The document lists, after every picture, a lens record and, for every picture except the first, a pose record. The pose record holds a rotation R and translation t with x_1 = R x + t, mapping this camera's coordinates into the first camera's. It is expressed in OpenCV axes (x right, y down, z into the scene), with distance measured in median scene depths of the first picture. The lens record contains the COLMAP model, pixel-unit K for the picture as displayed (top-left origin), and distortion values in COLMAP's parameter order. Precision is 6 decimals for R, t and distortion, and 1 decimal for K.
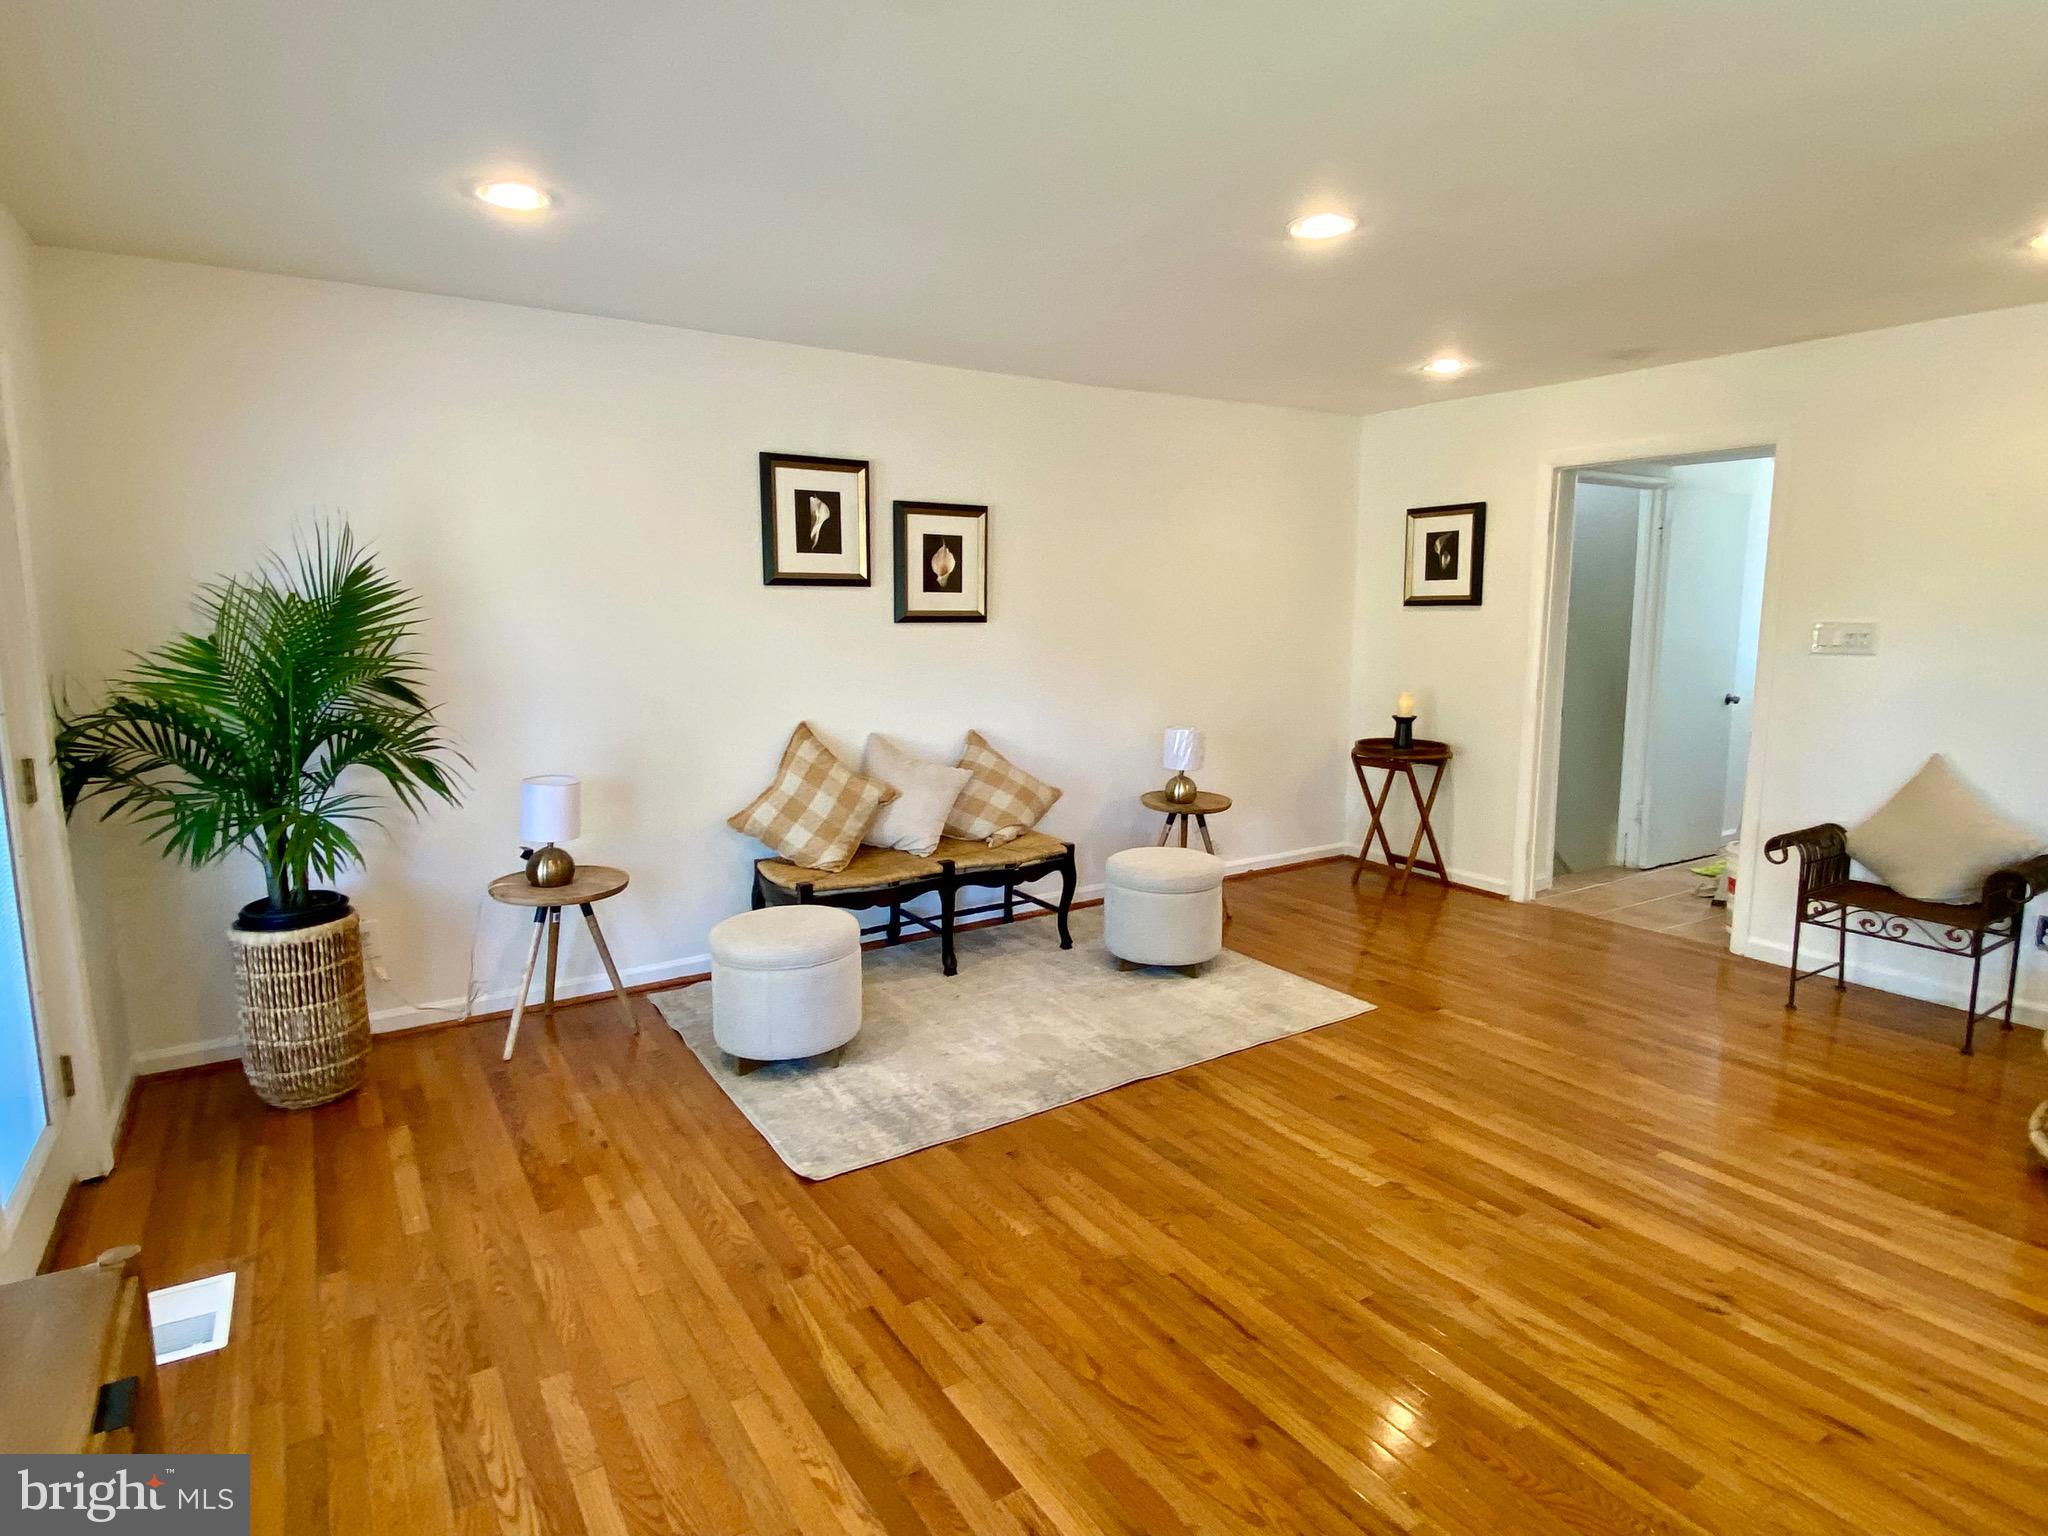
lens RADIAL K [[1070.2, 0, 1022.5], [0, 1070.2, 758.0], [0, 0, 1]] dist [0.029330, -0.000123]
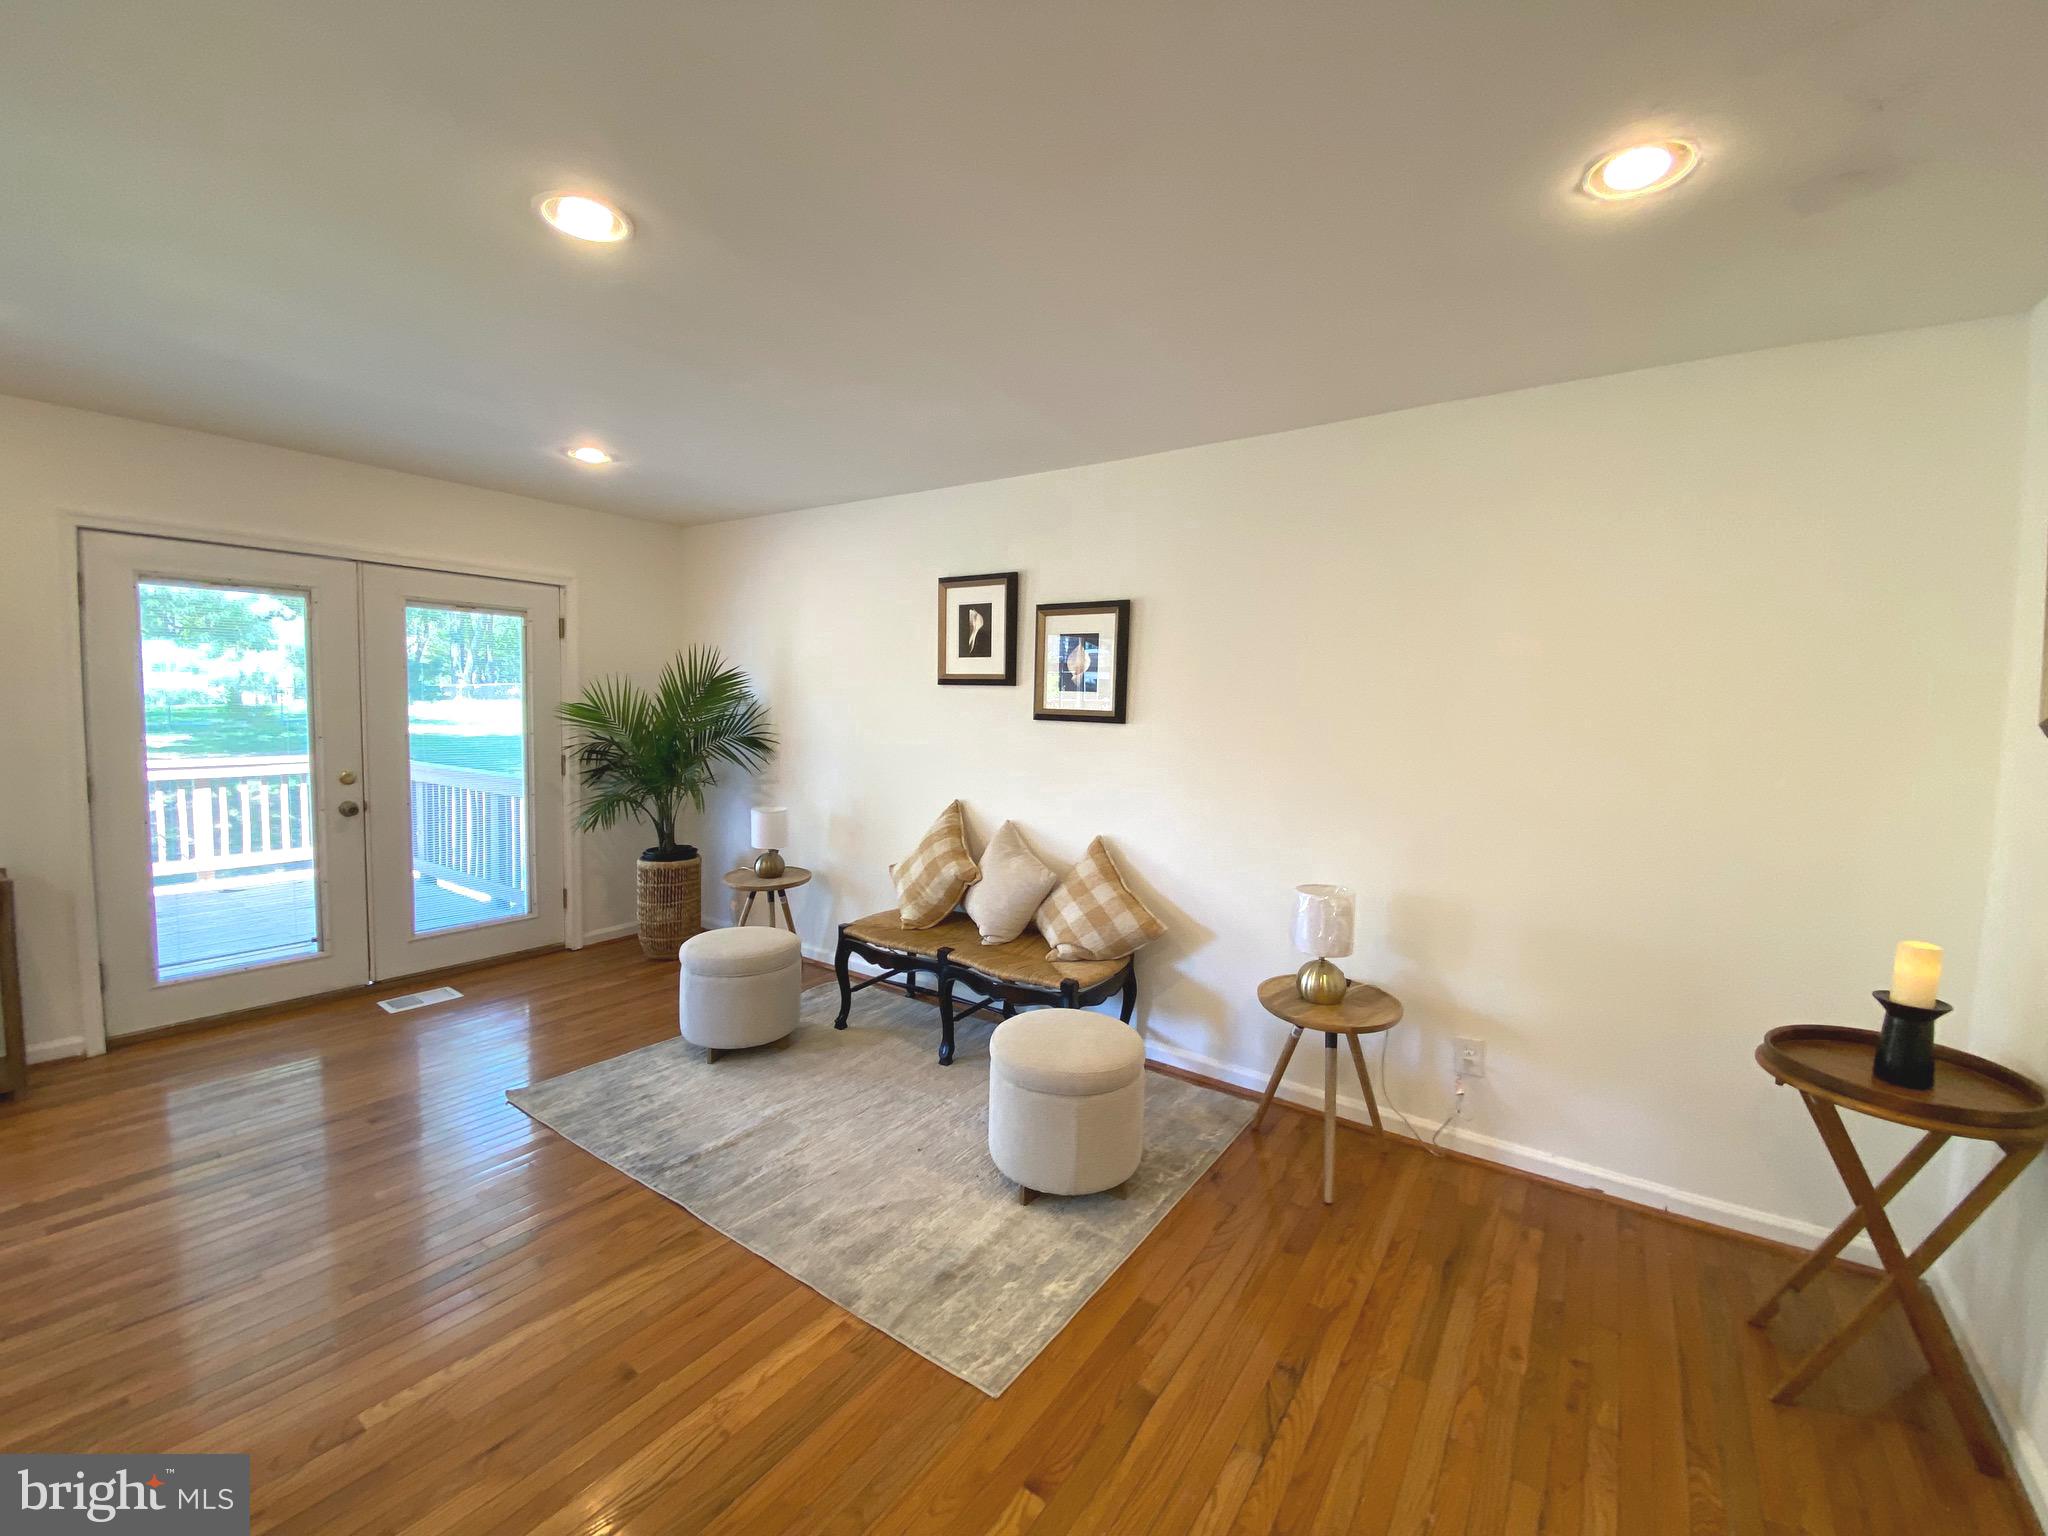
lens RADIAL K [[823.2, 0, 1022.1], [0, 823.2, 748.2], [0, 0, 1]] dist [0.021624, -0.017572]
pose [[0.374978, 0.063199, -0.924877, 0.663988], [-0.147735, 0.988997, 0.007684, -0.109465], [0.915186, 0.133755, 0.380189, 0.731741]]
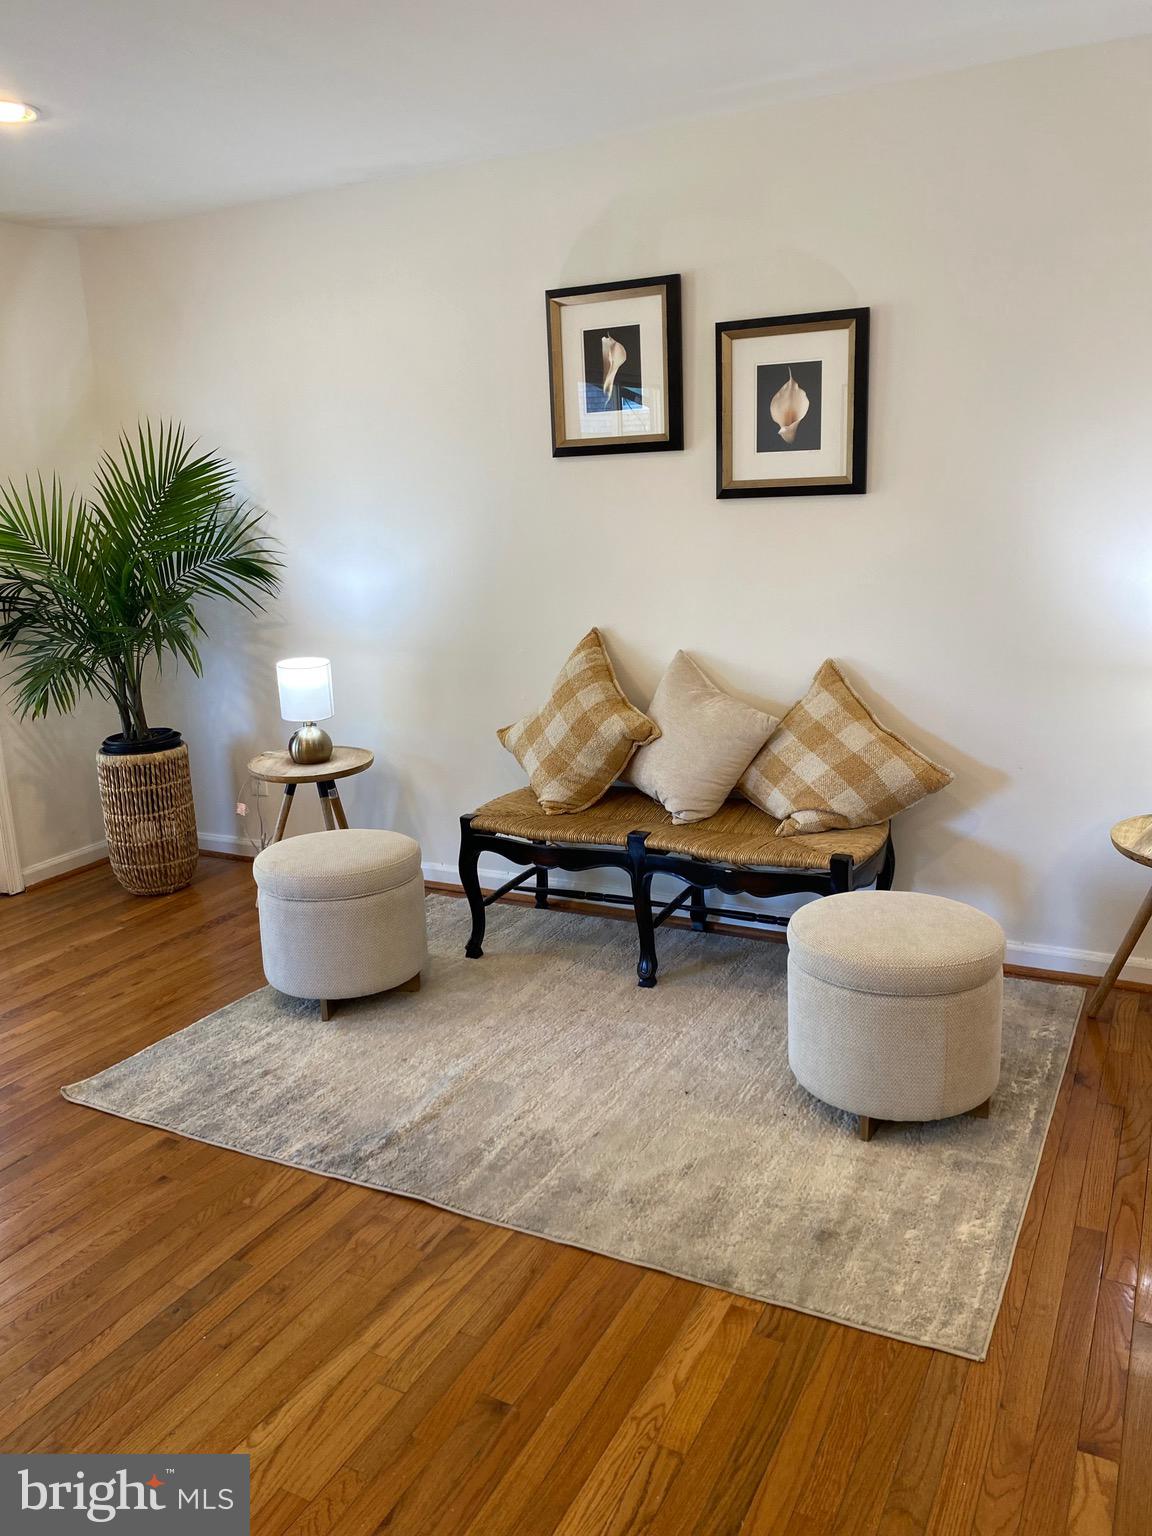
lens RADIAL K [[1156.5, 0, 576.0], [0, 1156.5, 768.0], [0, 0, 1]] dist [0.006328, -0.005826]
pose [[0.494085, 0.182262, -0.850095, 0.561984], [-0.080194, 0.983165, 0.164183, -0.072980], [0.865707, -0.012947, 0.500383, 0.561317]]
